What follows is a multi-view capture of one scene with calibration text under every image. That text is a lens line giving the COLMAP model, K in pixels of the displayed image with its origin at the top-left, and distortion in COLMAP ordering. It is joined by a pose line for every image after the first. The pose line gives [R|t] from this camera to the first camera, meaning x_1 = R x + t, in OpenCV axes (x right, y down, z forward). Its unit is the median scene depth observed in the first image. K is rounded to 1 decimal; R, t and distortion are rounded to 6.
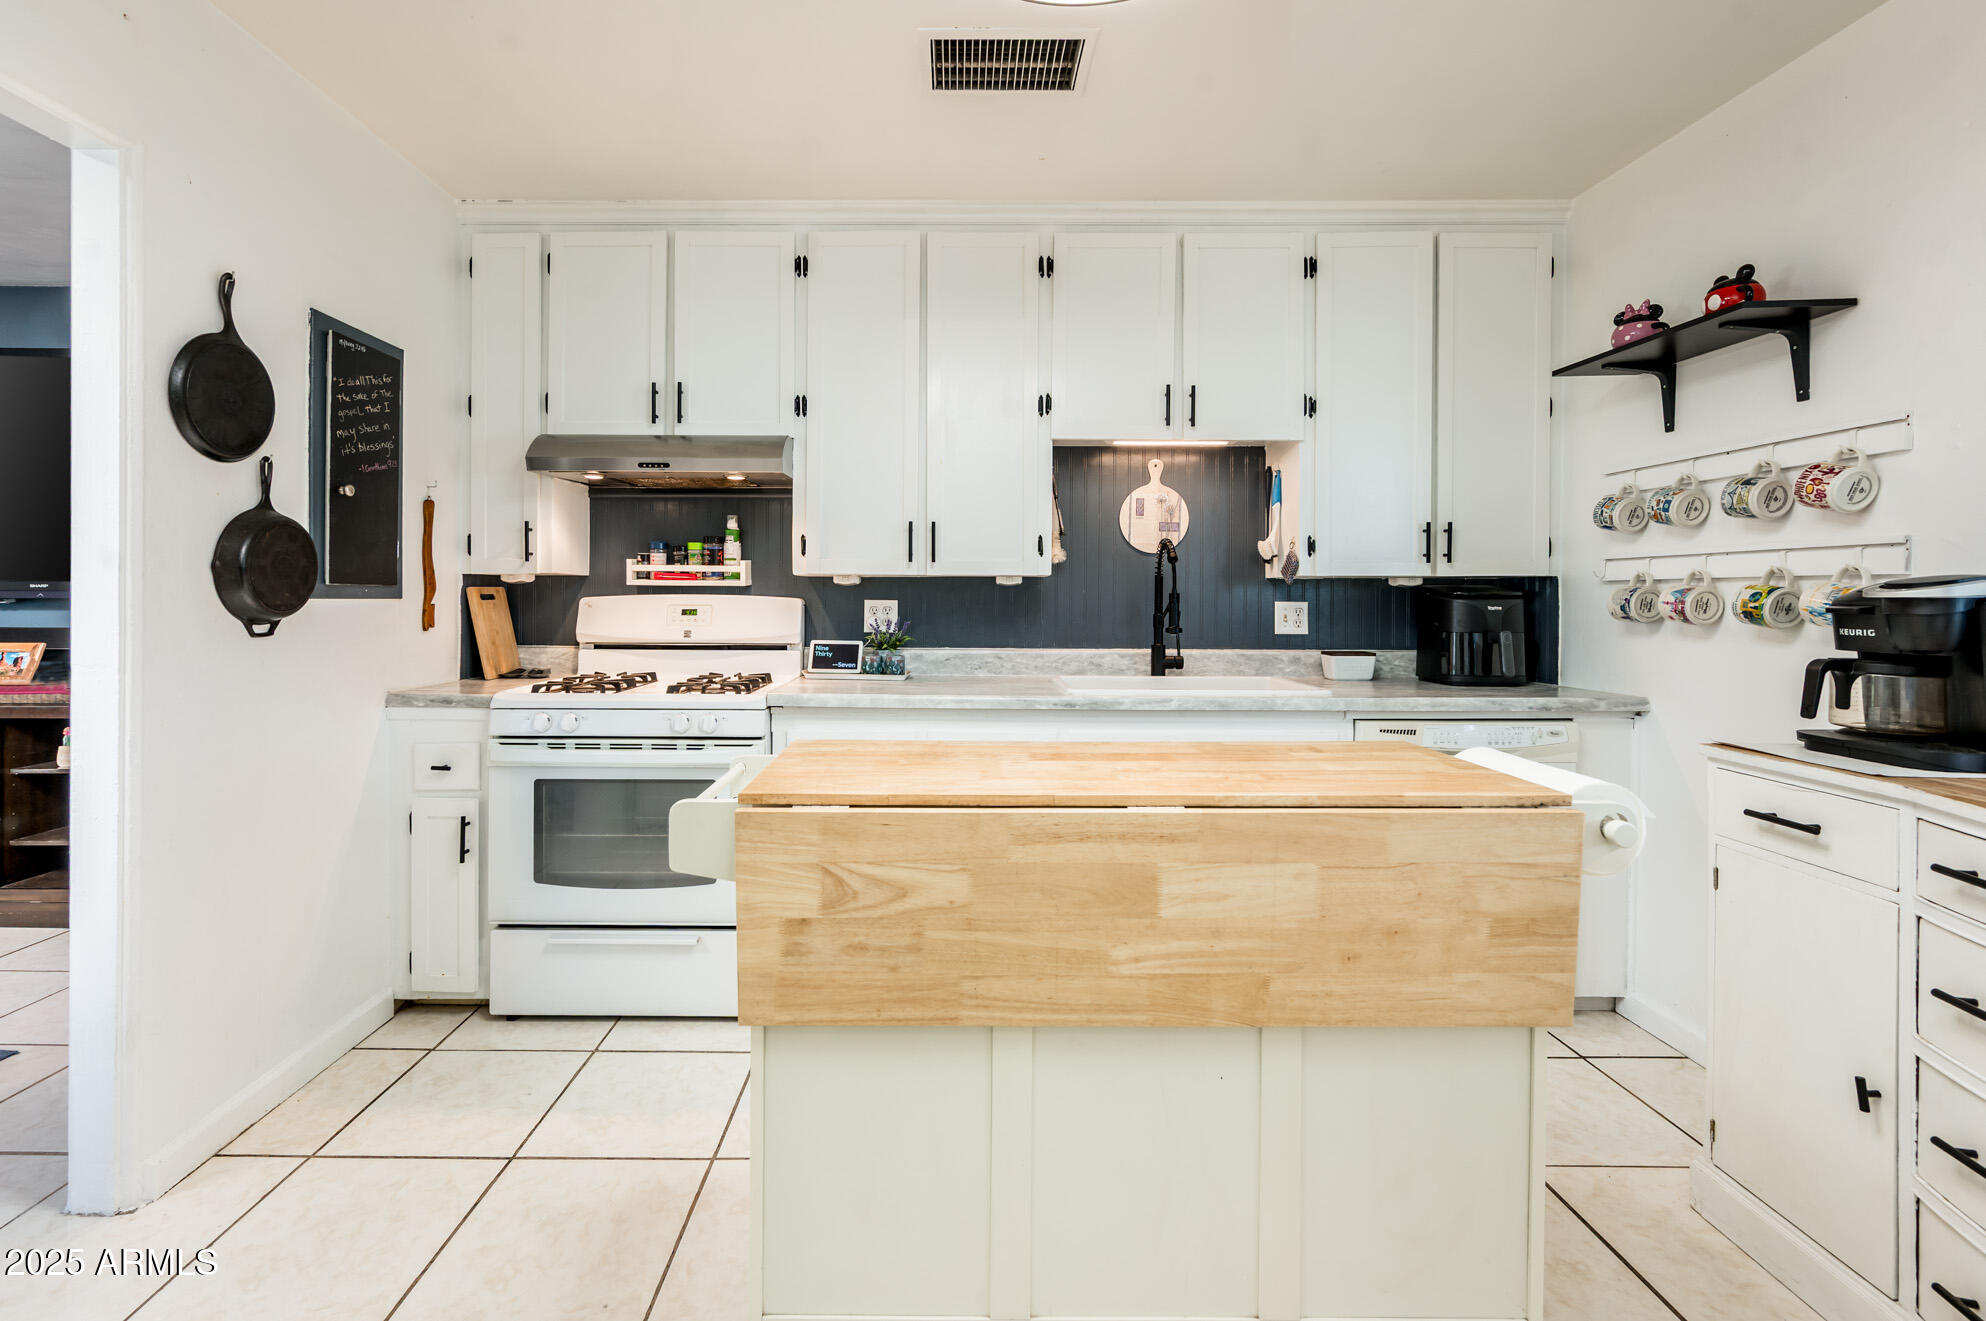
lens RADIAL K [[873.6, 0, 942.5], [0, 873.6, 598.8], [0, 0, 1]] dist [-0.001081, 0.000136]
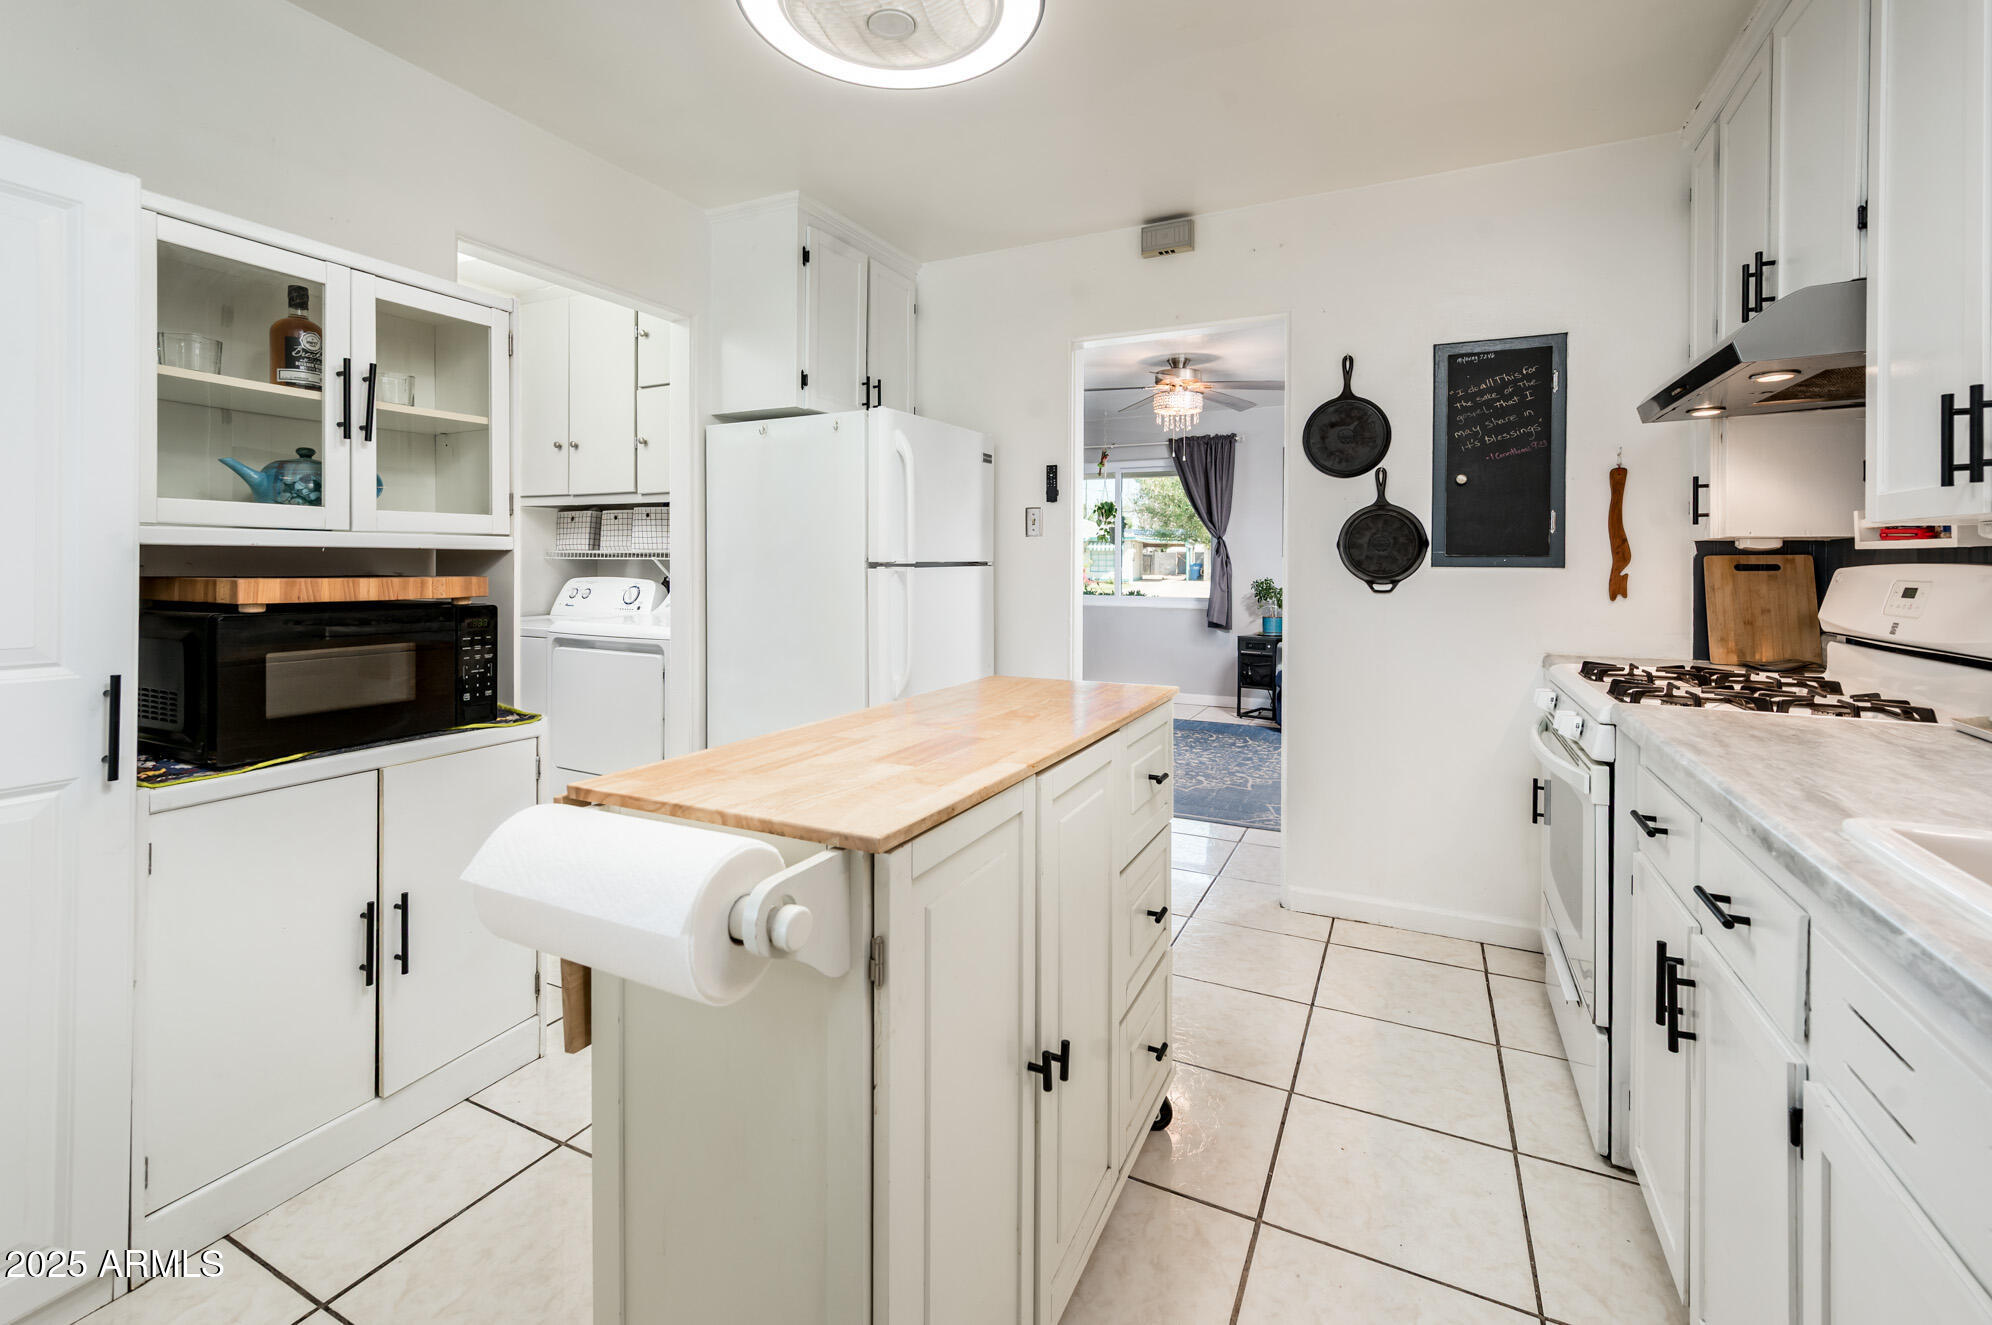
lens RADIAL K [[876.2, 0, 976.1], [0, 876.2, 560.5], [0, 0, 1]] dist [-0.001081, 0.000136]
pose [[-0.455668, -0.006320, -0.890127, 0.586089], [-0.008821, 0.999958, -0.002584, -0.000086], [0.890106, 0.006674, -0.455705, 0.765454]]
